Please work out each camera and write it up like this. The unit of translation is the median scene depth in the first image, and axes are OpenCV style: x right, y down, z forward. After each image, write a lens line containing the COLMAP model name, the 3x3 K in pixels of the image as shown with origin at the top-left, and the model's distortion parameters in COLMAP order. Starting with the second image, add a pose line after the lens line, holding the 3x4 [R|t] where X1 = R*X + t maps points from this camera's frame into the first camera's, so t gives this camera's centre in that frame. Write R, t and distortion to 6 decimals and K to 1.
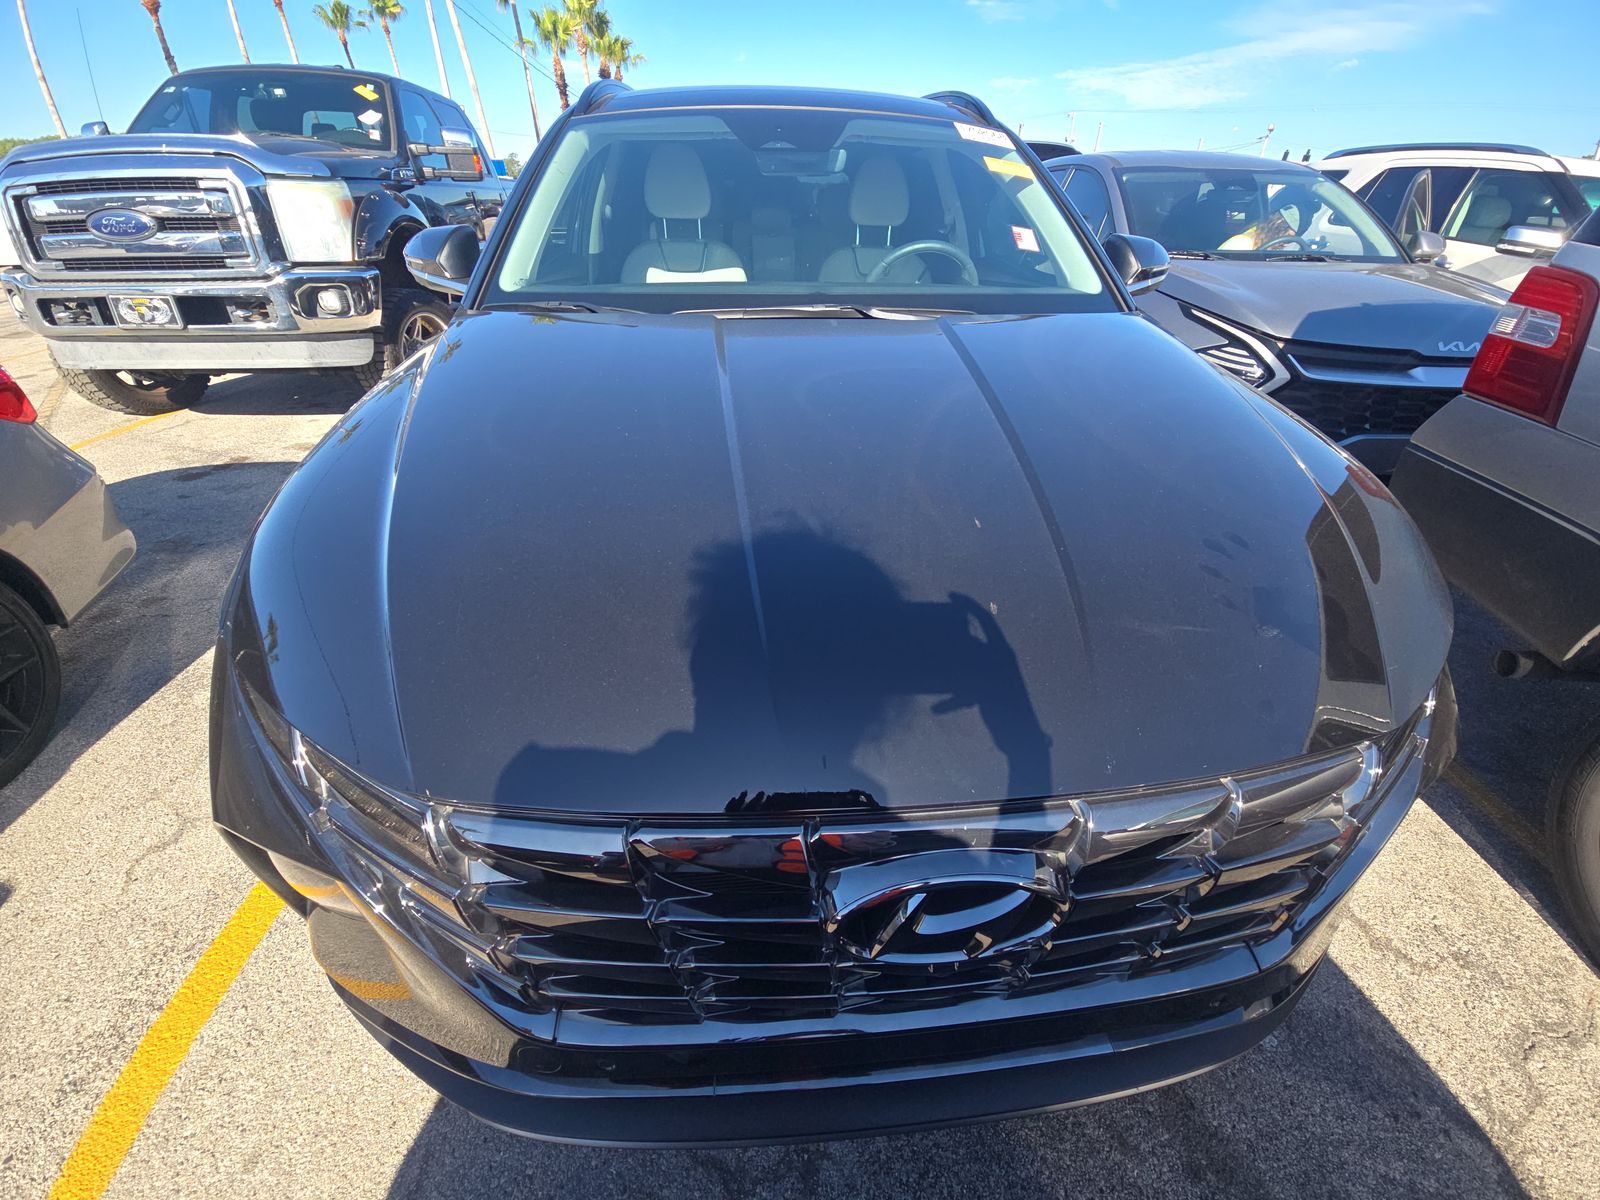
lens RADIAL K [[659.0, 0, 800.0], [0, 659.0, 600.0], [0, 0, 1]] dist [0.002496, 0.000055]
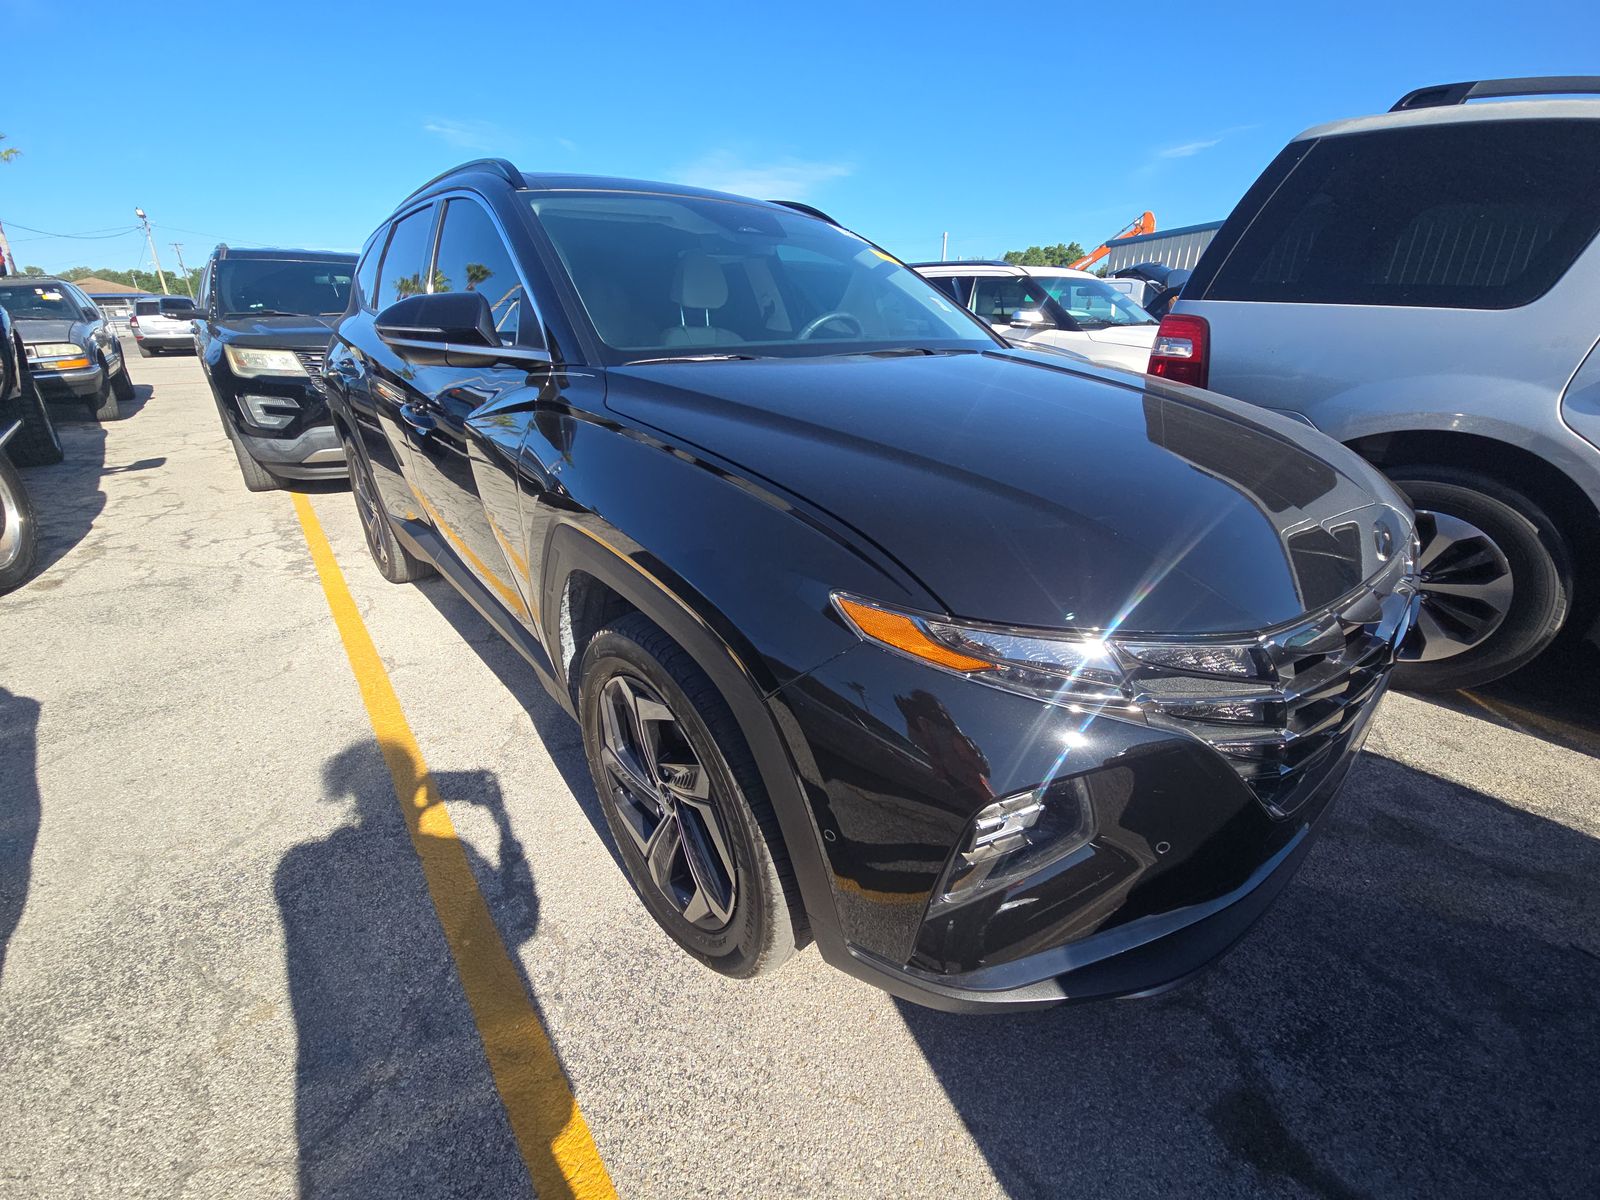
lens RADIAL K [[659.0, 0, 800.0], [0, 659.0, 600.0], [0, 0, 1]] dist [0.002496, 0.000055]
pose [[0.812100, -0.238465, 0.532567, -0.557584], [0.301794, 0.952782, -0.033577, -0.013542], [-0.499413, 0.187993, 0.845722, 0.078535]]
